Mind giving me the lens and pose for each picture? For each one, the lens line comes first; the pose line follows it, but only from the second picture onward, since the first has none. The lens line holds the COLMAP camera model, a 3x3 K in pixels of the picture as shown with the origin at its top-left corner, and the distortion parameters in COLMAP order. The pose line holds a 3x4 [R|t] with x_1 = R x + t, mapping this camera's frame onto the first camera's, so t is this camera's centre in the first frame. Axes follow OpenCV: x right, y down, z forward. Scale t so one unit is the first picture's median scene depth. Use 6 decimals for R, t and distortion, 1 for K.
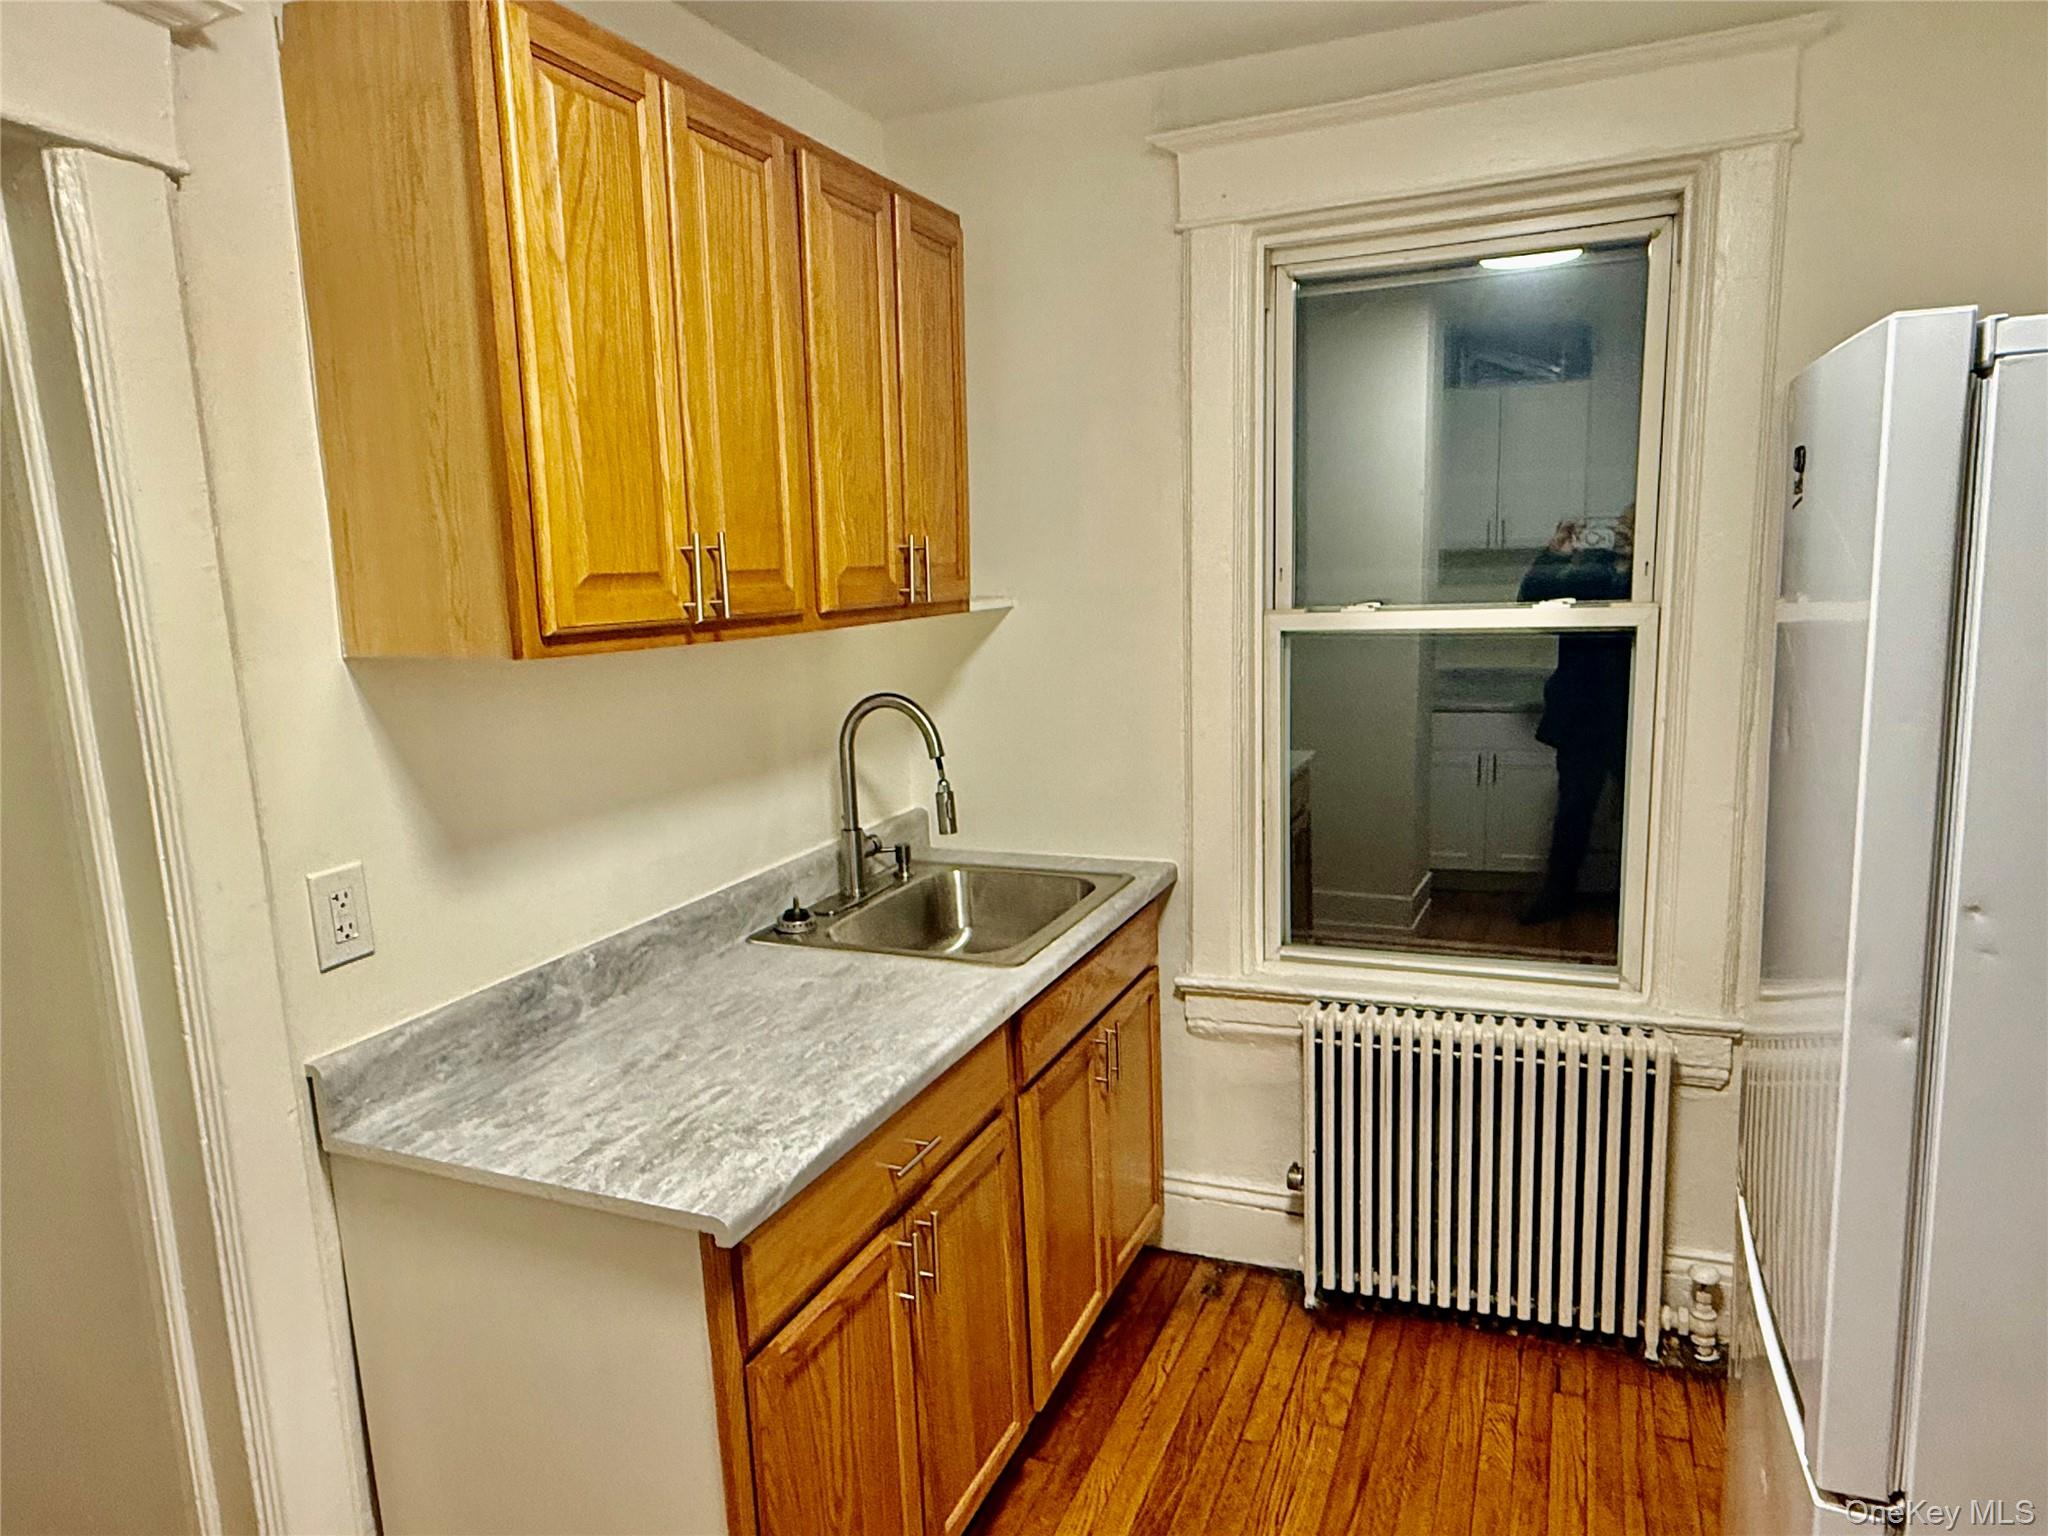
lens RADIAL K [[1322.6, 0, 1018.9], [0, 1322.6, 804.0], [0, 0, 1]] dist [-0.031821, -0.001035]
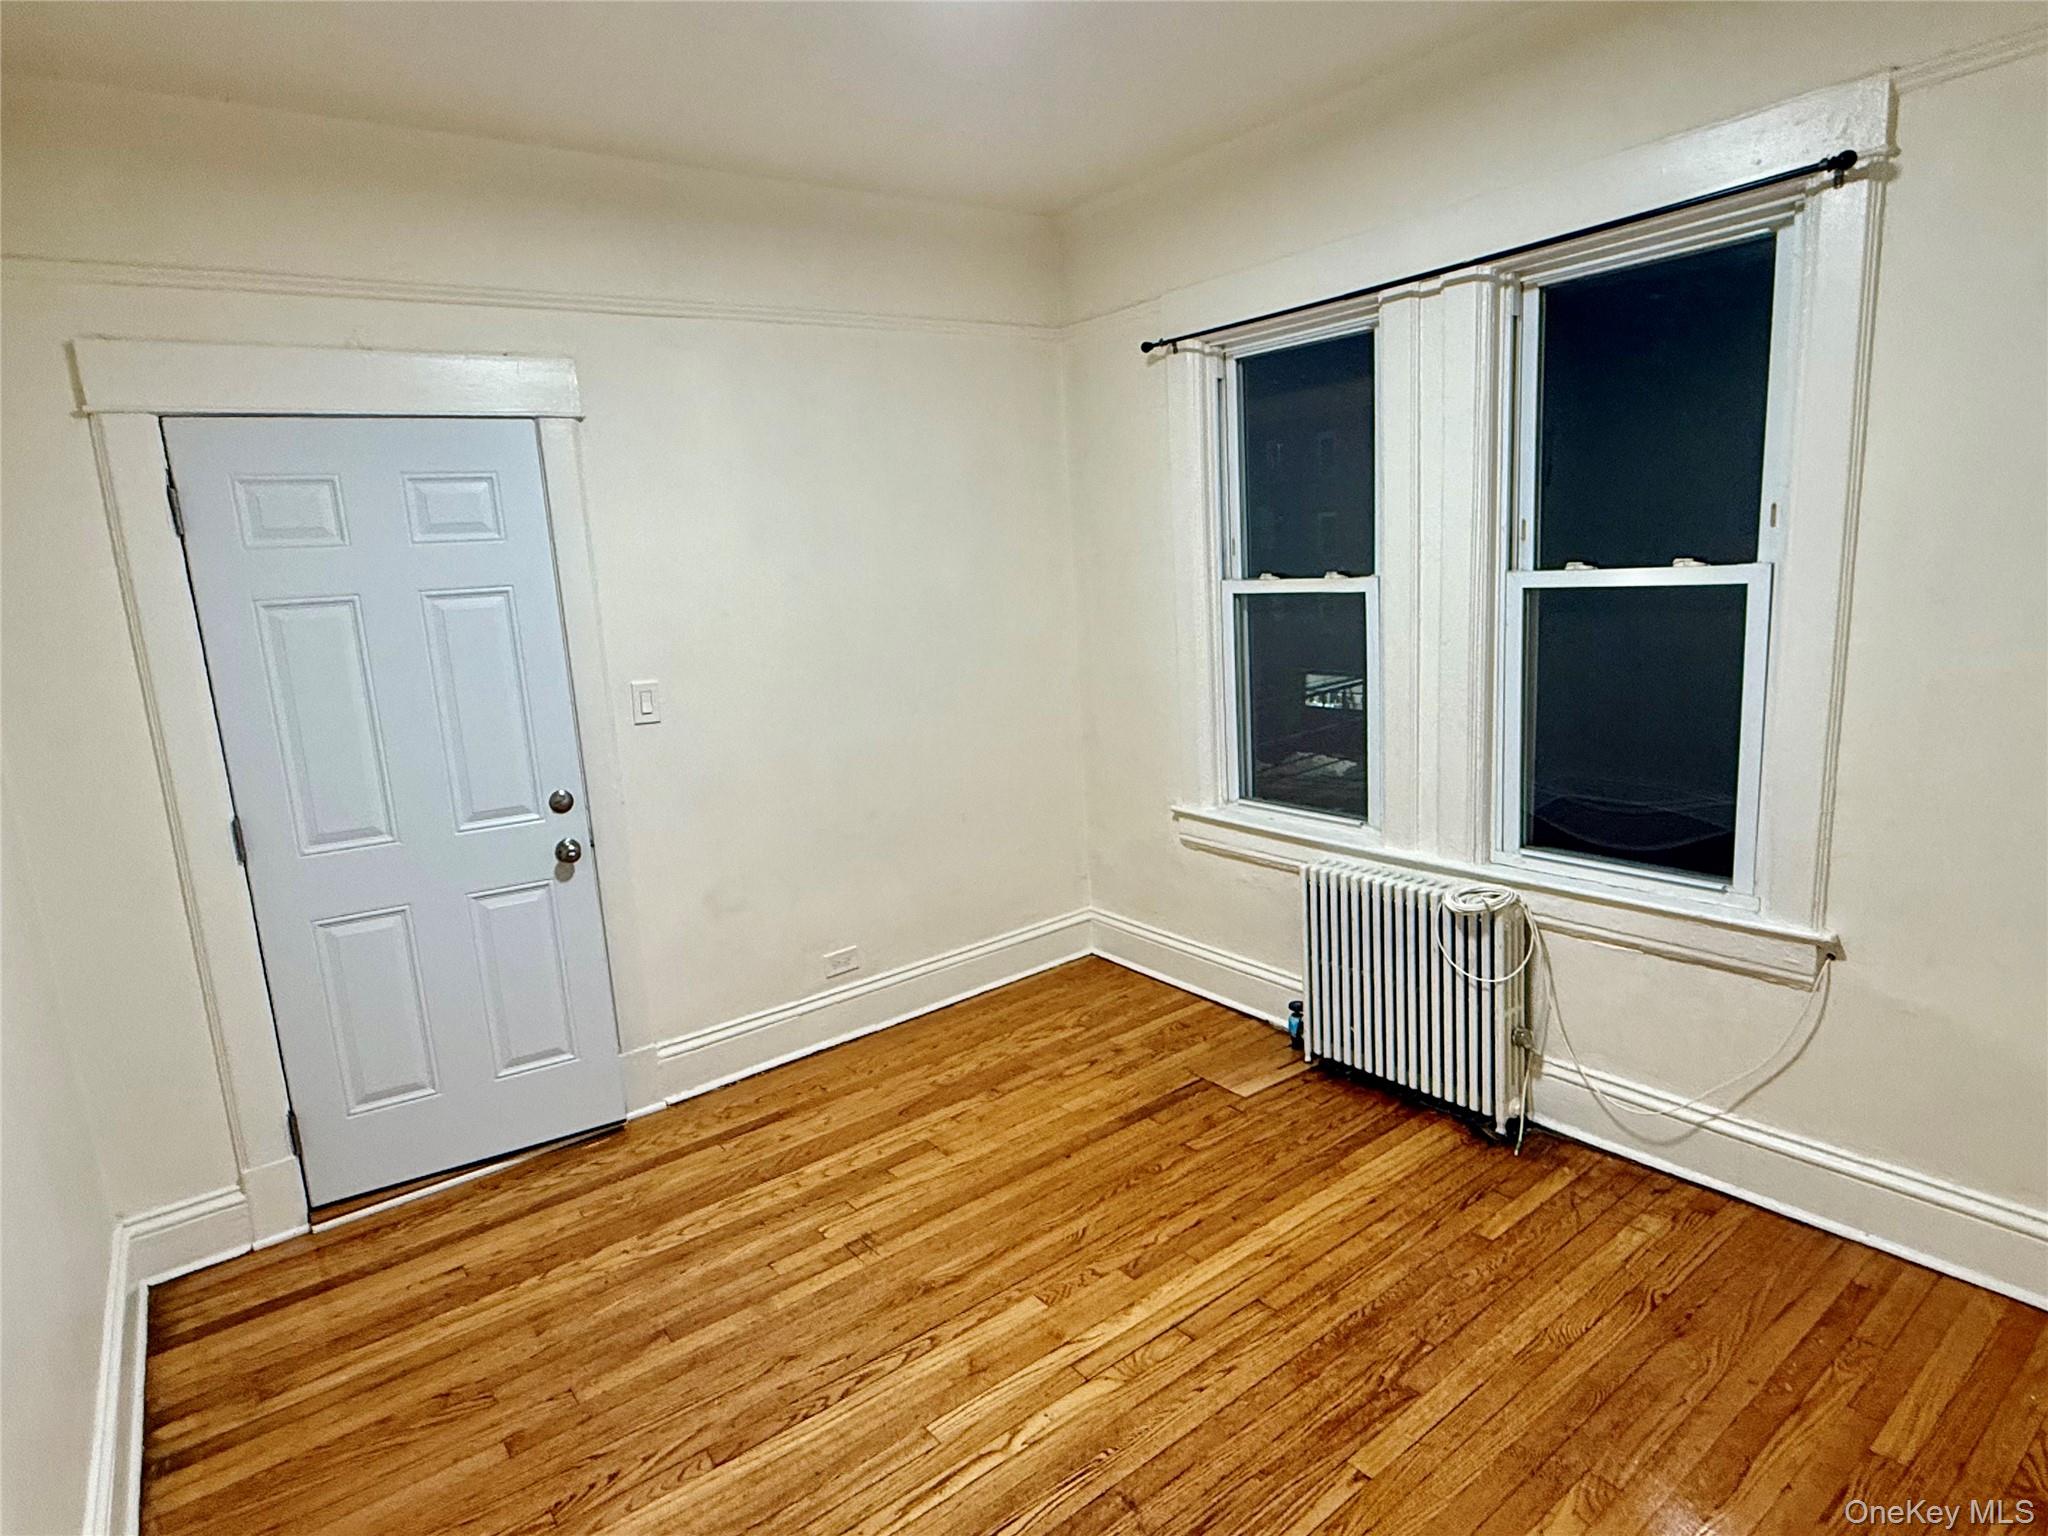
lens RADIAL K [[1129.8, 0, 1024.0], [0, 1129.8, 768.0], [0, 0, 1]] dist [0.000117, 0.000131]
pose [[0.869778, 0.068205, -0.488706, 0.533182], [-0.051667, 0.997545, 0.047265, 0.017353], [0.490730, -0.015860, 0.871167, -0.216064]]
